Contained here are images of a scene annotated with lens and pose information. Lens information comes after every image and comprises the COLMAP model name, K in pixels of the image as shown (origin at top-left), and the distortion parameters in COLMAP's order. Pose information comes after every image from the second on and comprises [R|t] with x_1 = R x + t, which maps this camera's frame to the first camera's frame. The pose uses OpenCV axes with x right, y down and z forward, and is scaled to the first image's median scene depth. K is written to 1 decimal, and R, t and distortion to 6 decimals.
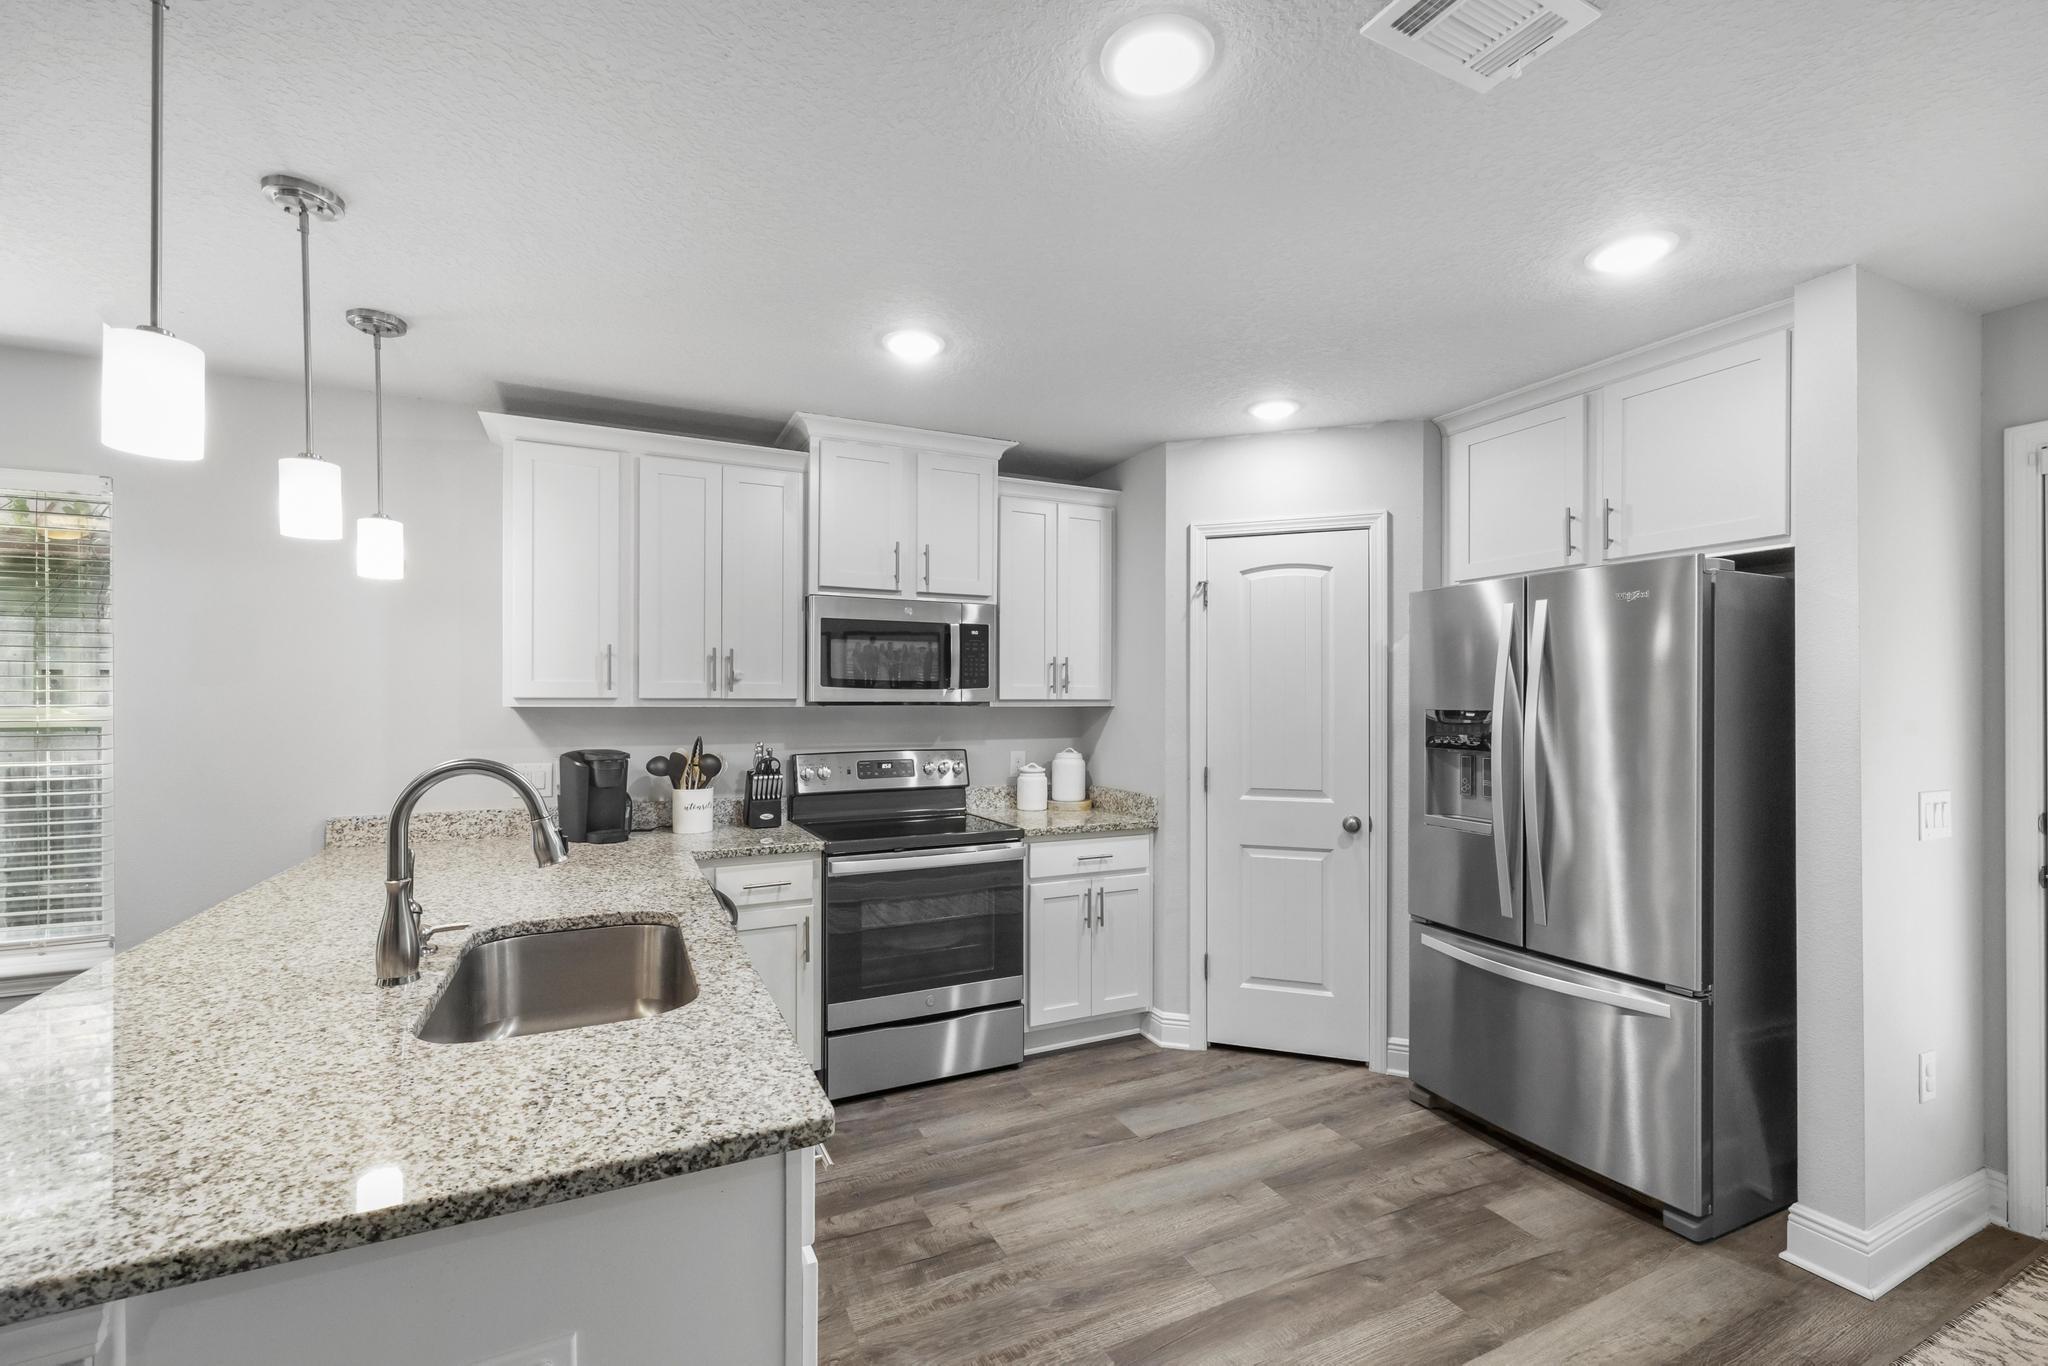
lens RADIAL K [[869.1, 0, 1022.5], [0, 869.1, 699.1], [0, 0, 1]] dist [0.001158, 0.000115]
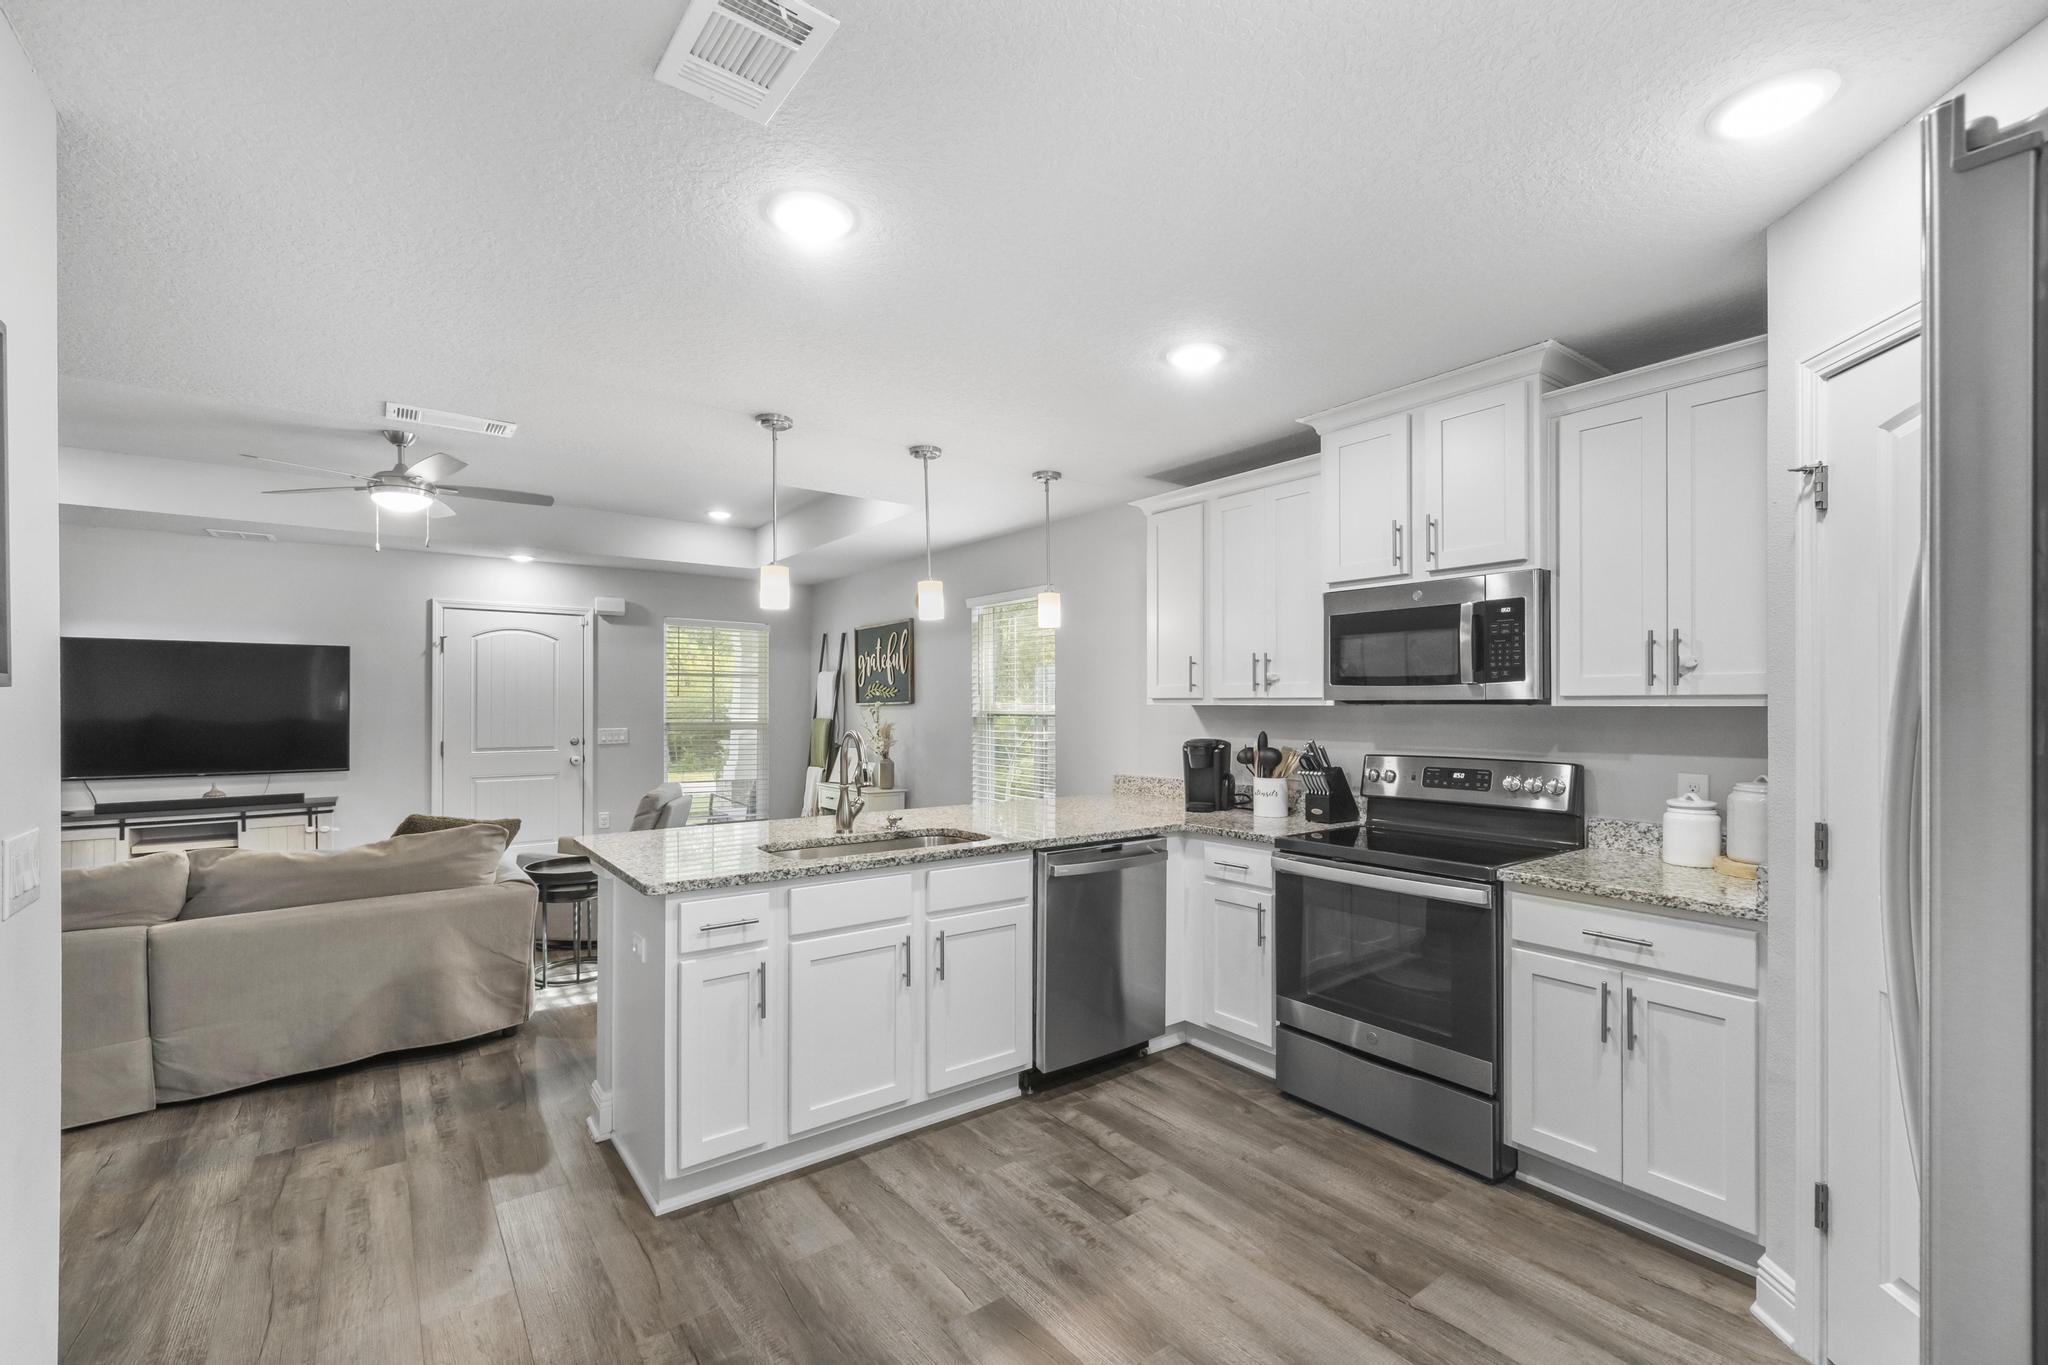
lens RADIAL K [[869.1, 0, 1022.5], [0, 869.1, 698.6], [0, 0, 1]] dist [0.001158, 0.000115]
pose [[0.197303, -0.006176, -0.980323, 0.680024], [0.005496, 0.999971, -0.005194, 0.004169], [0.980327, -0.004363, 0.197332, 0.469561]]
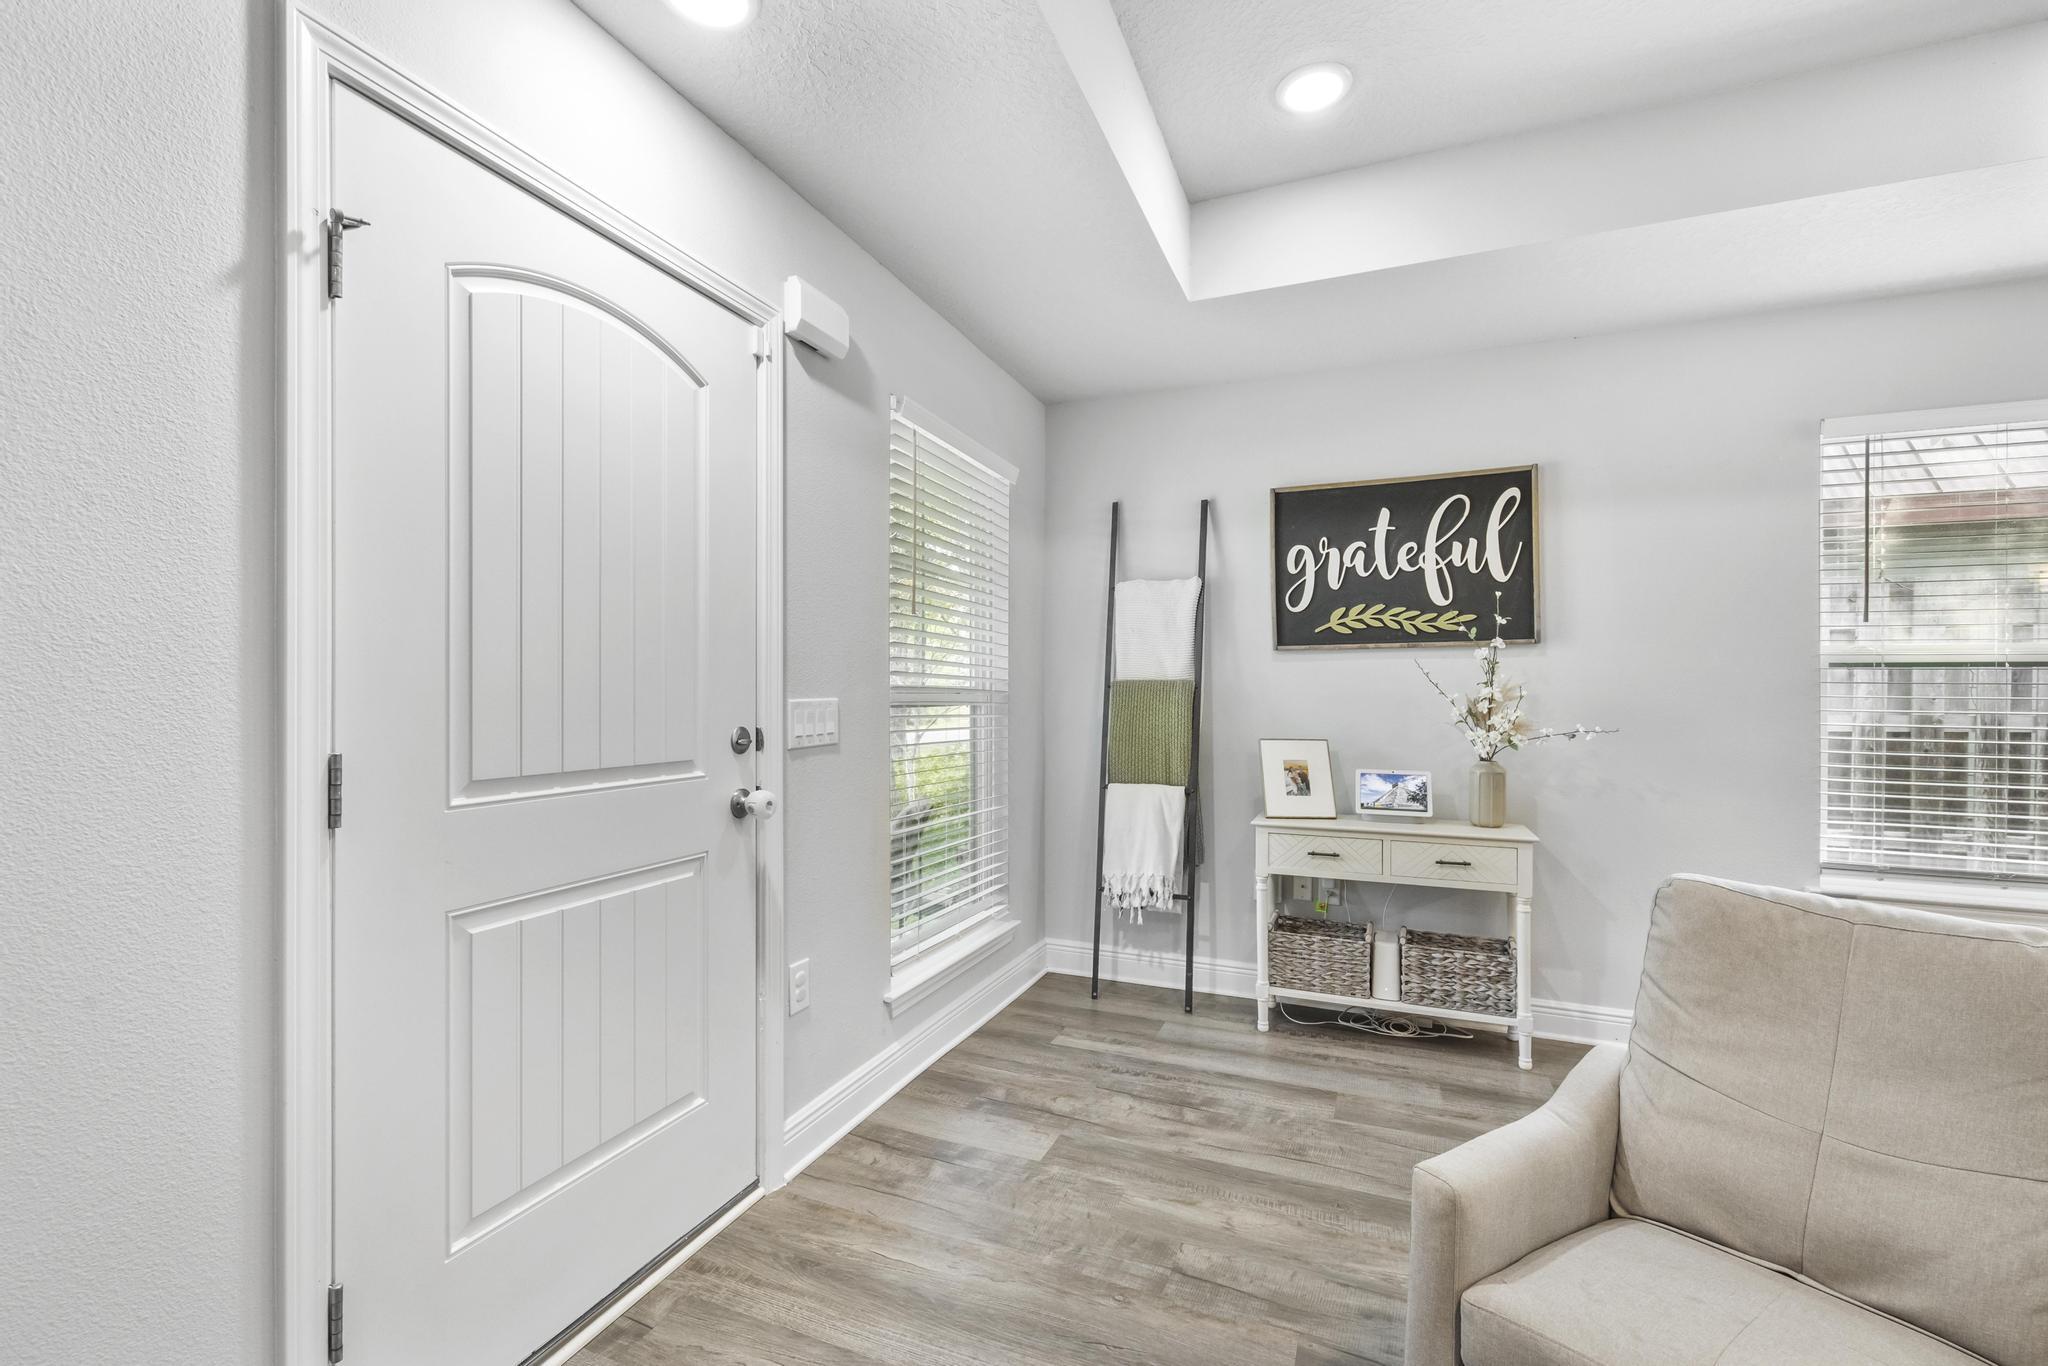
lens RADIAL K [[878.9, 0, 1023.4], [0, 878.9, 689.2], [0, 0, 1]] dist [0.002749, 0.000499]
pose [[0.665915, 0.003181, -0.746021, -0.992779], [-0.002451, 0.999995, 0.002076, 0.052652], [0.746023, 0.000446, 0.665919, -0.449500]]
